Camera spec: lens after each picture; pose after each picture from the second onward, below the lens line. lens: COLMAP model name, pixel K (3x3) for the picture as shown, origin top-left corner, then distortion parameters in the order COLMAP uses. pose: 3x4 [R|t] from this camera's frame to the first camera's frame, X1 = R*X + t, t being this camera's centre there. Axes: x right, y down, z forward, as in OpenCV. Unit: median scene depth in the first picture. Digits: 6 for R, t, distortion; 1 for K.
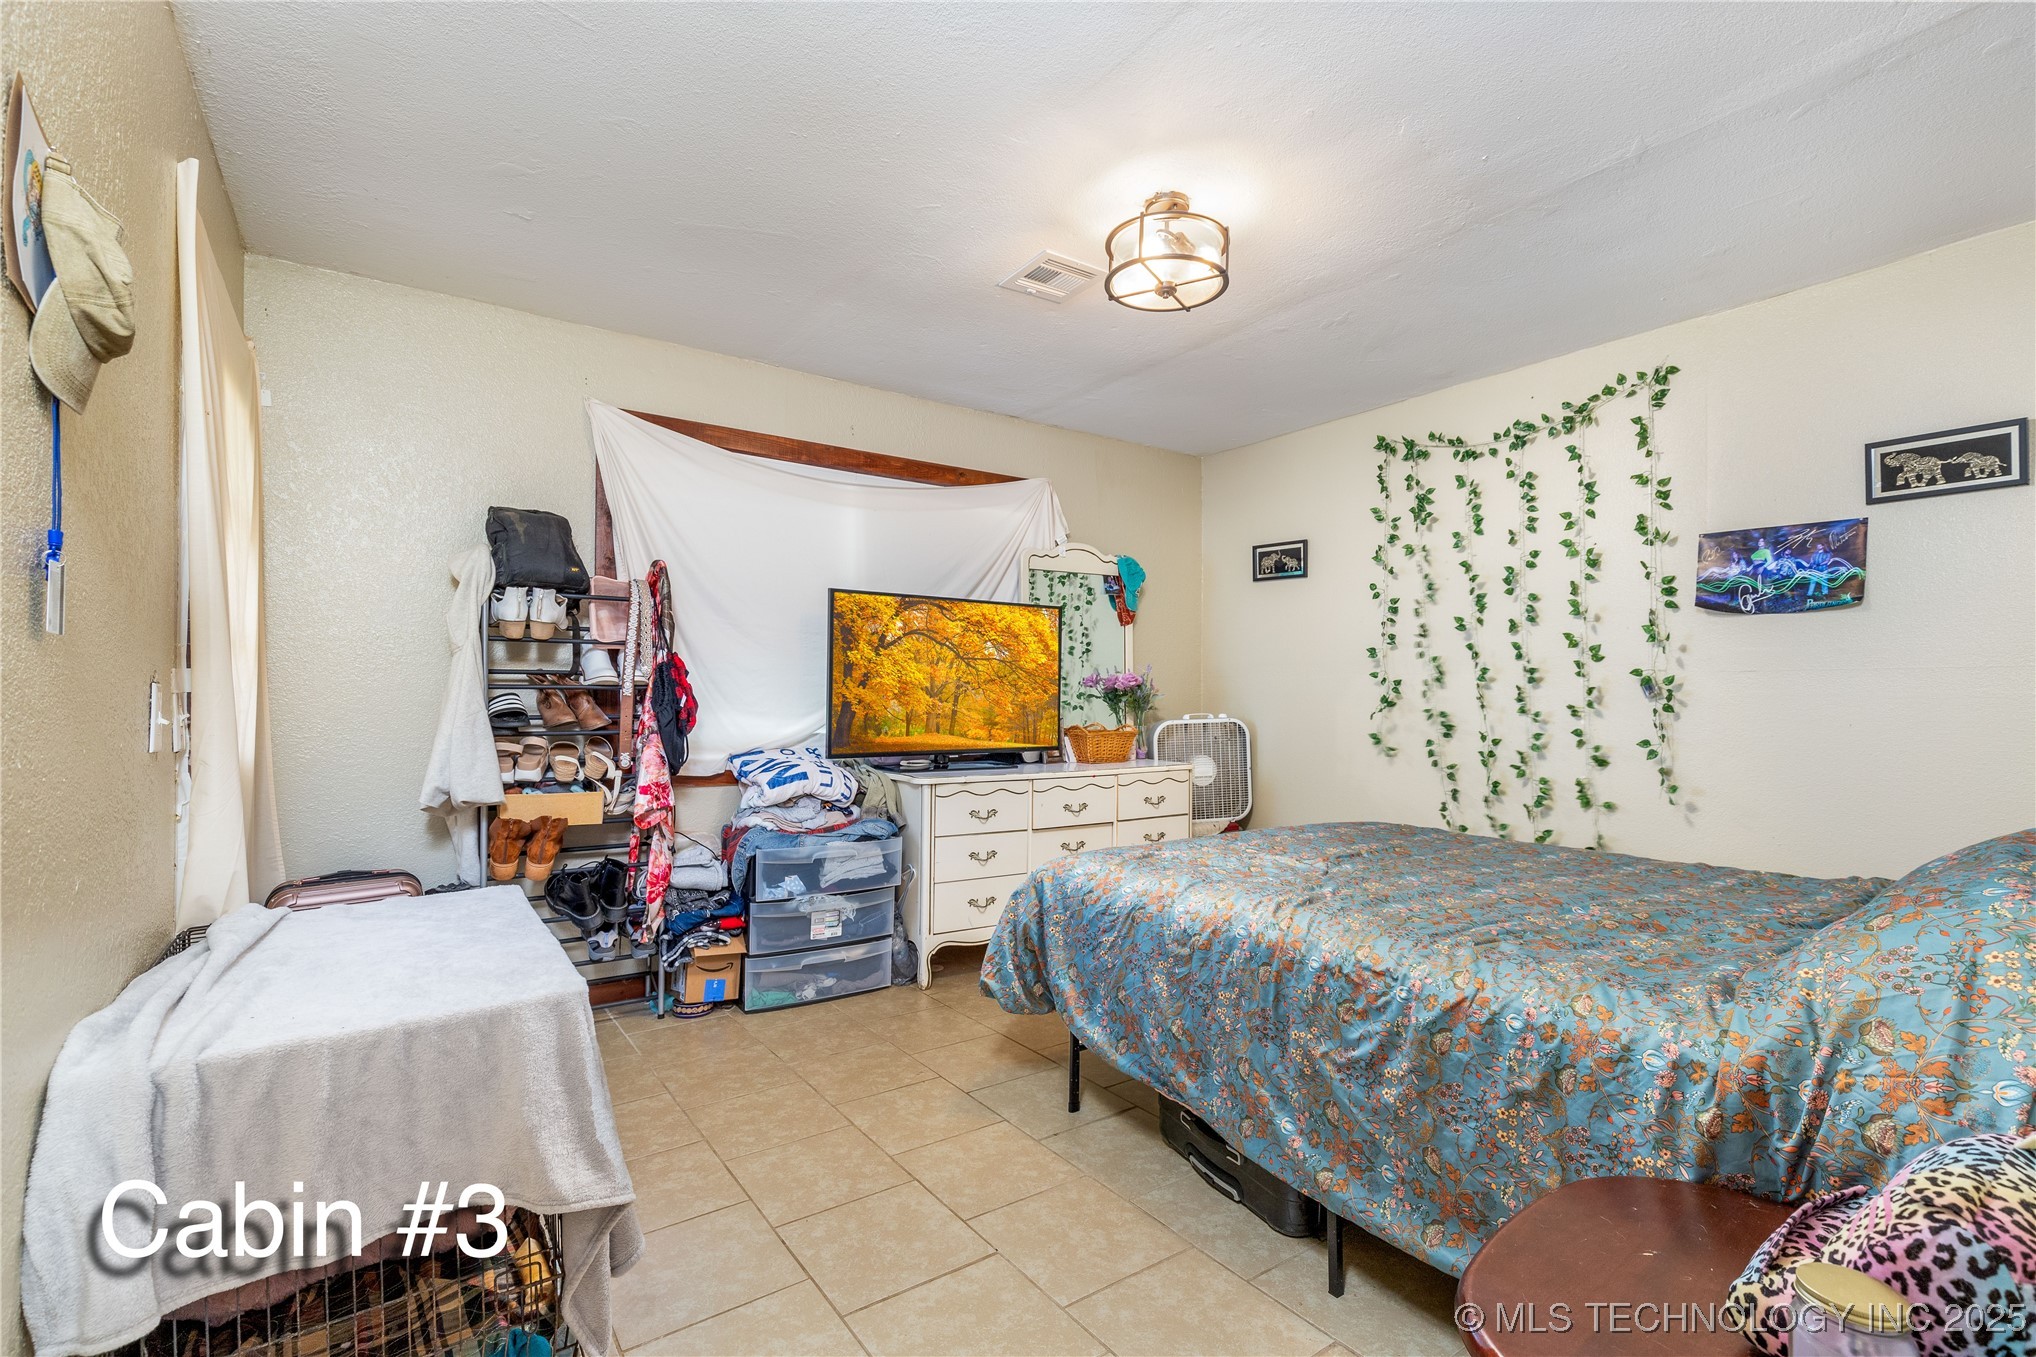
lens RADIAL K [[938.6, 0, 1019.9], [0, 938.6, 684.0], [0, 0, 1]] dist [0.000493, -0.000325]
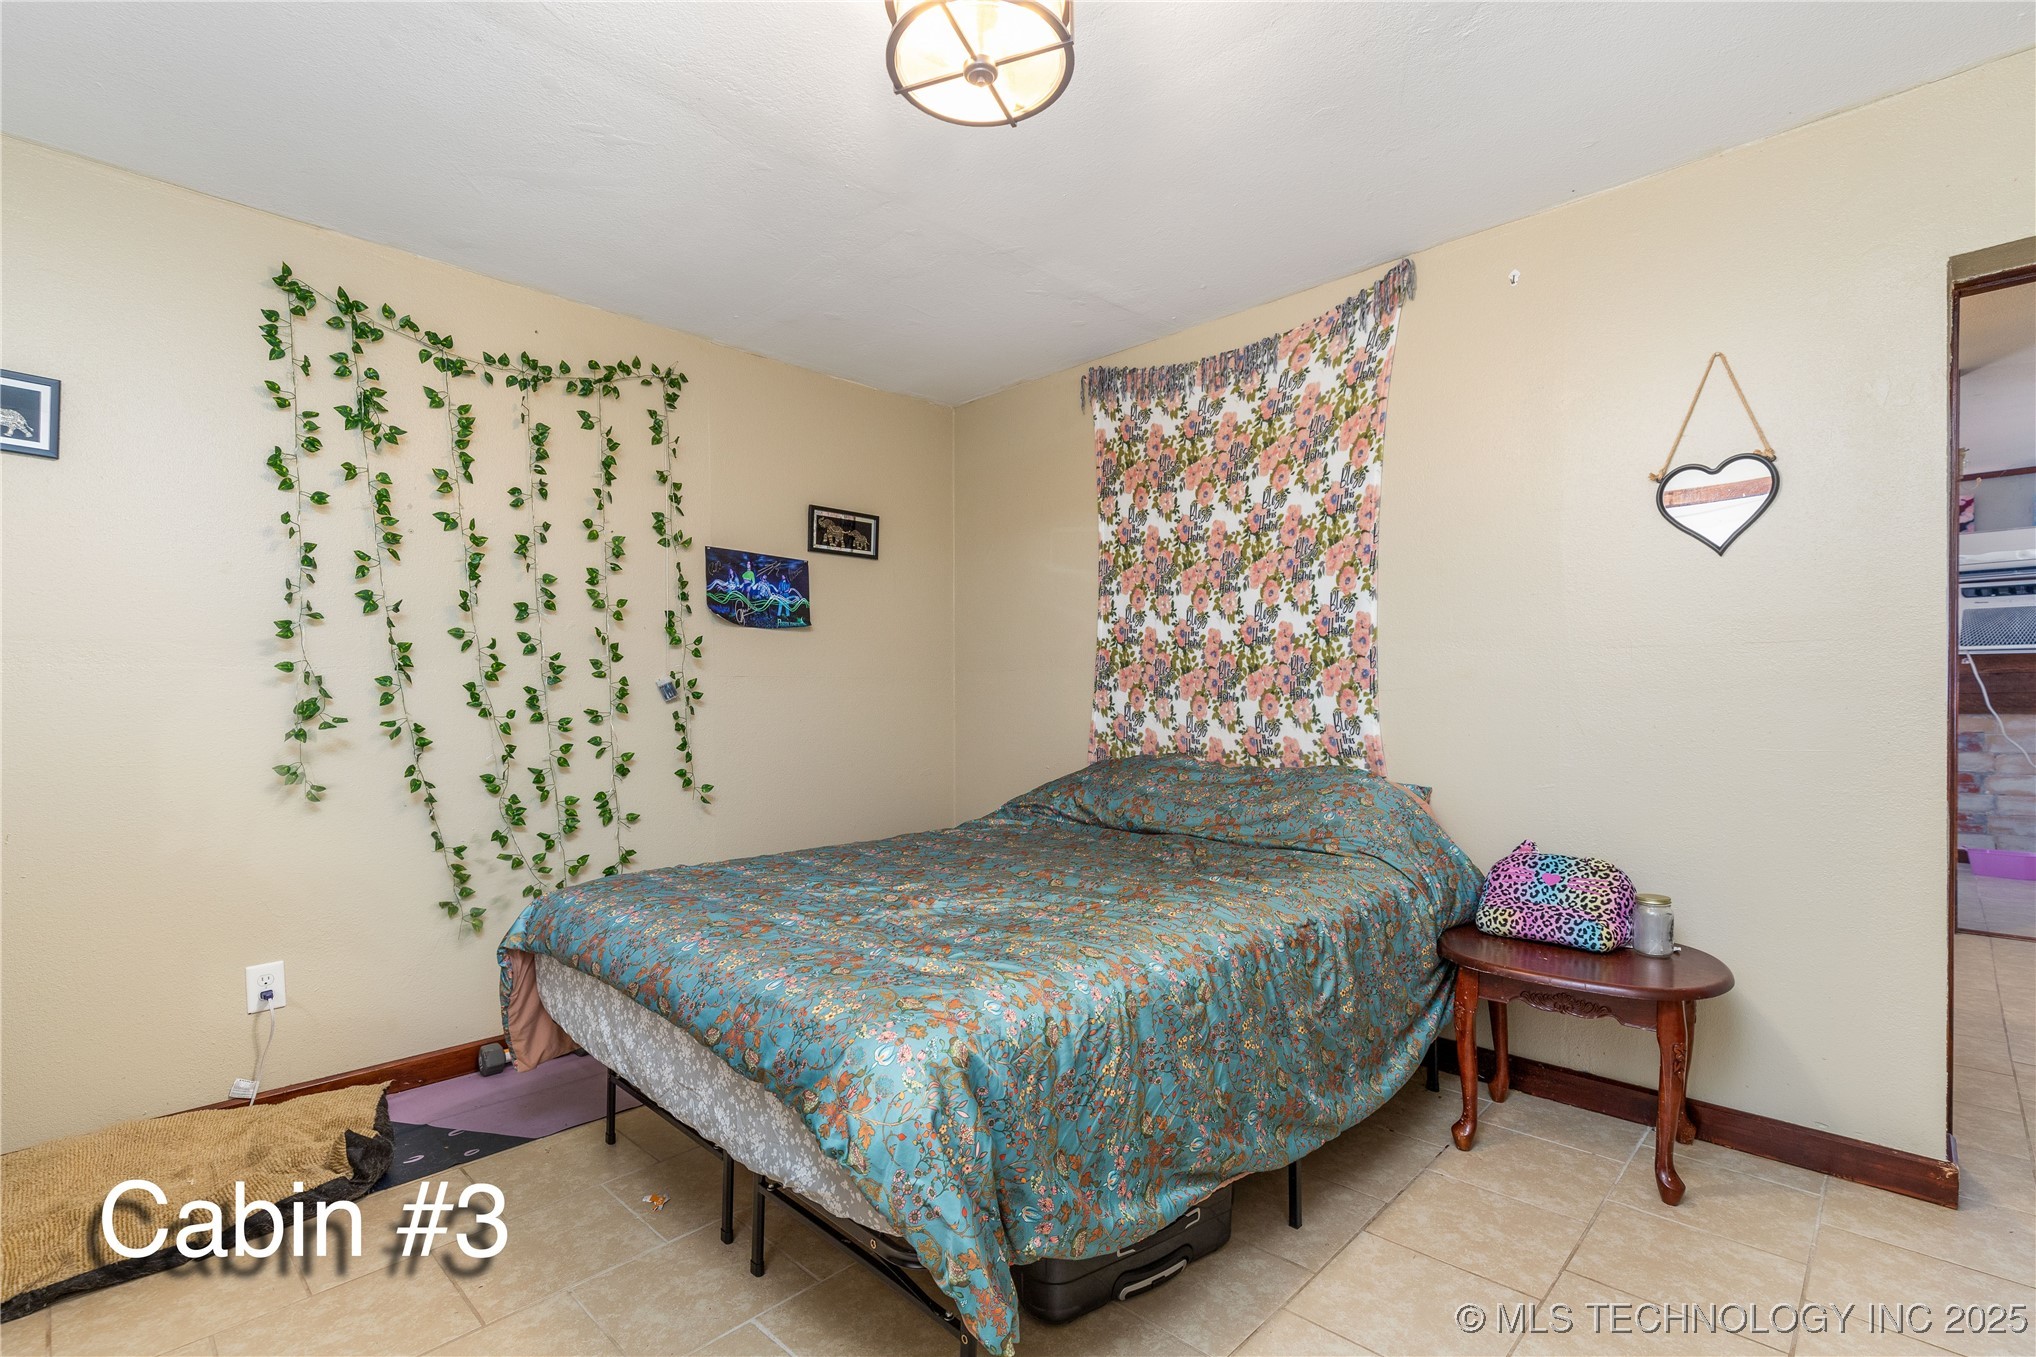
lens RADIAL K [[938.6, 0, 1019.0], [0, 938.6, 708.5], [0, 0, 1]] dist [0.000493, -0.000325]
pose [[-0.196852, -0.008424, 0.980397, -0.357909], [-0.005523, 0.999957, 0.007483, 0.013081], [-0.980418, -0.003942, -0.196890, 0.800941]]
